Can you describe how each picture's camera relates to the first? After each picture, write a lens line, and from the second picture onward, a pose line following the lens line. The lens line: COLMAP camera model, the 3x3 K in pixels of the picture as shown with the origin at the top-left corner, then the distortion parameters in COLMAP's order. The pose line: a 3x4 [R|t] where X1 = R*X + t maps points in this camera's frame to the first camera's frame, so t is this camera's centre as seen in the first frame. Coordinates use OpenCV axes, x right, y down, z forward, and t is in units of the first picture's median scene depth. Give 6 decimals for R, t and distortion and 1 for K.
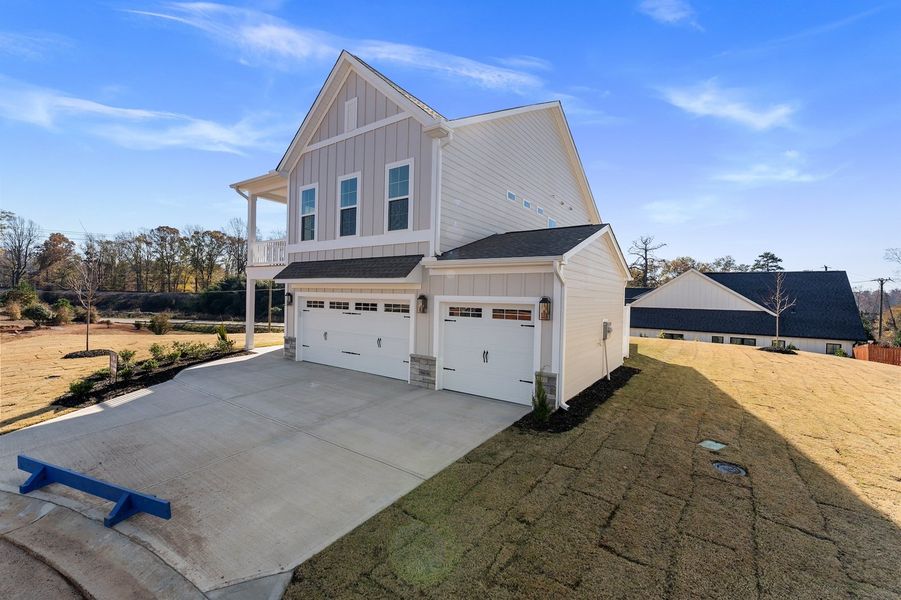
lens RADIAL K [[367.8, 0, 459.2], [0, 367.8, 298.6], [0, 0, 1]] dist [0.000003, -0.000165]
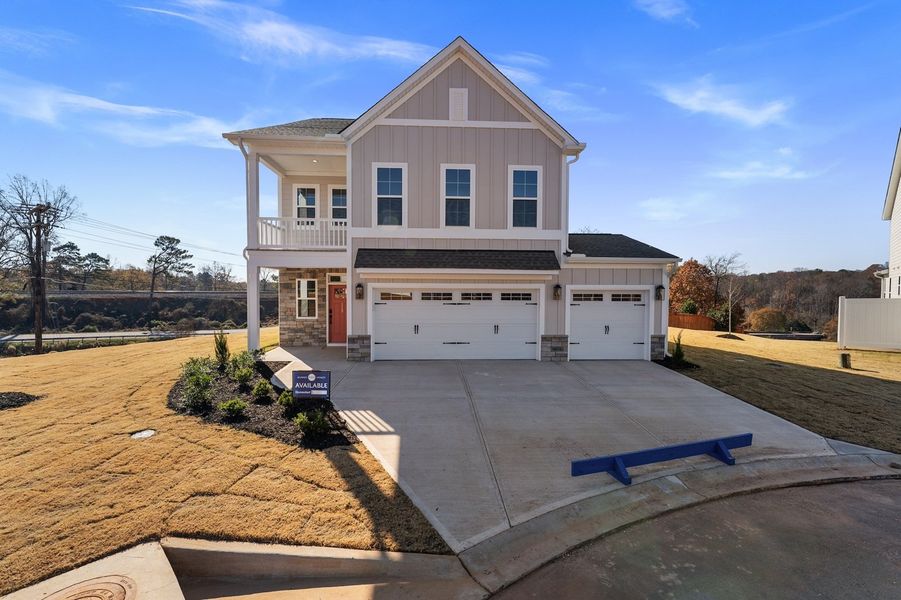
lens RADIAL K [[366.3, 0, 452.9], [0, 366.3, 298.2], [0, 0, 1]] dist [-0.000736, -0.000012]
pose [[0.797991, -0.034238, 0.601696, -1.023180], [0.014961, 0.999203, 0.037016, -0.014039], [-0.602483, -0.020537, 0.797867, 0.233610]]
